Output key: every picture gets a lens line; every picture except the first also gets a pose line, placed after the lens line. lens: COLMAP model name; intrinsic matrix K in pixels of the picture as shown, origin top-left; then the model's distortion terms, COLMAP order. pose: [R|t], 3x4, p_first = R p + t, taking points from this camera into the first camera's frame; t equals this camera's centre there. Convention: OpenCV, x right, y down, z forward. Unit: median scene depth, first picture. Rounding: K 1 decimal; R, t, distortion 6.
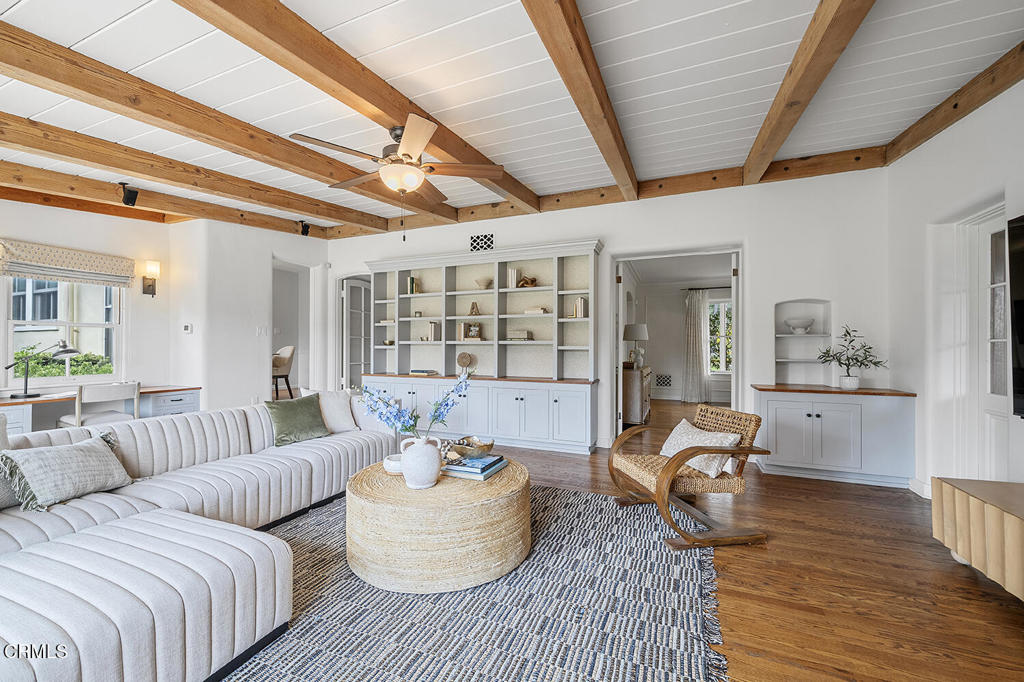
lens RADIAL K [[413.7, 0, 512.0], [0, 413.7, 341.0], [0, 0, 1]] dist [0.000075, 0.000117]
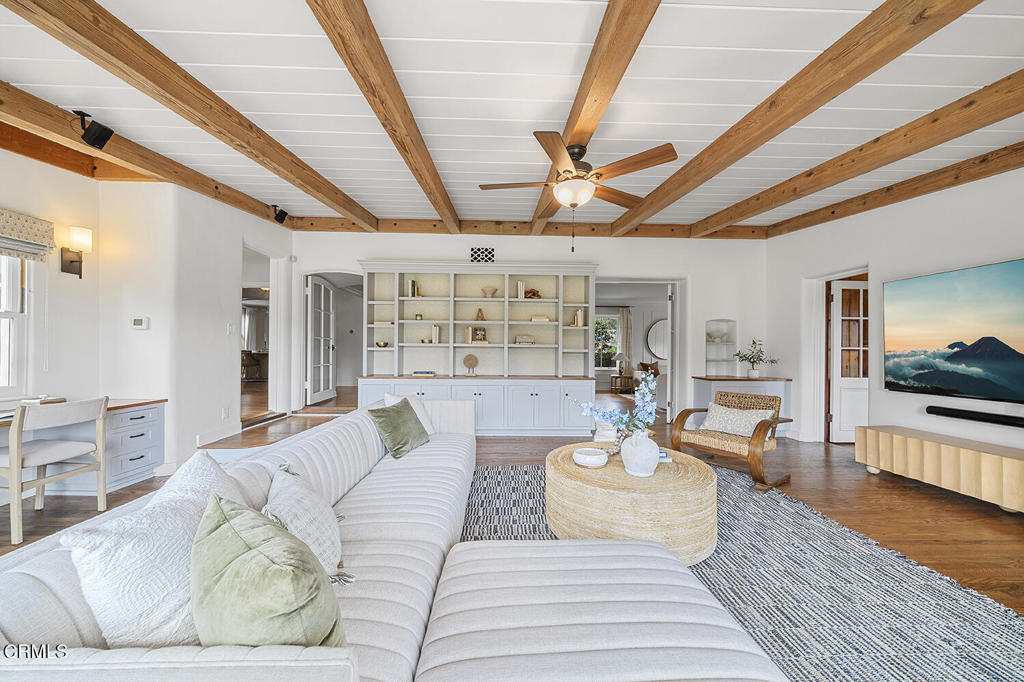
lens RADIAL K [[349.1, 0, 506.7], [0, 349.1, 346.9], [0, 0, 1]] dist [-0.001673, -0.000127]
pose [[0.909409, 0.008715, 0.415812, -0.413526], [-0.012386, 0.999904, 0.006133, 0.001399], [-0.415719, -0.010728, 0.909430, 0.126366]]
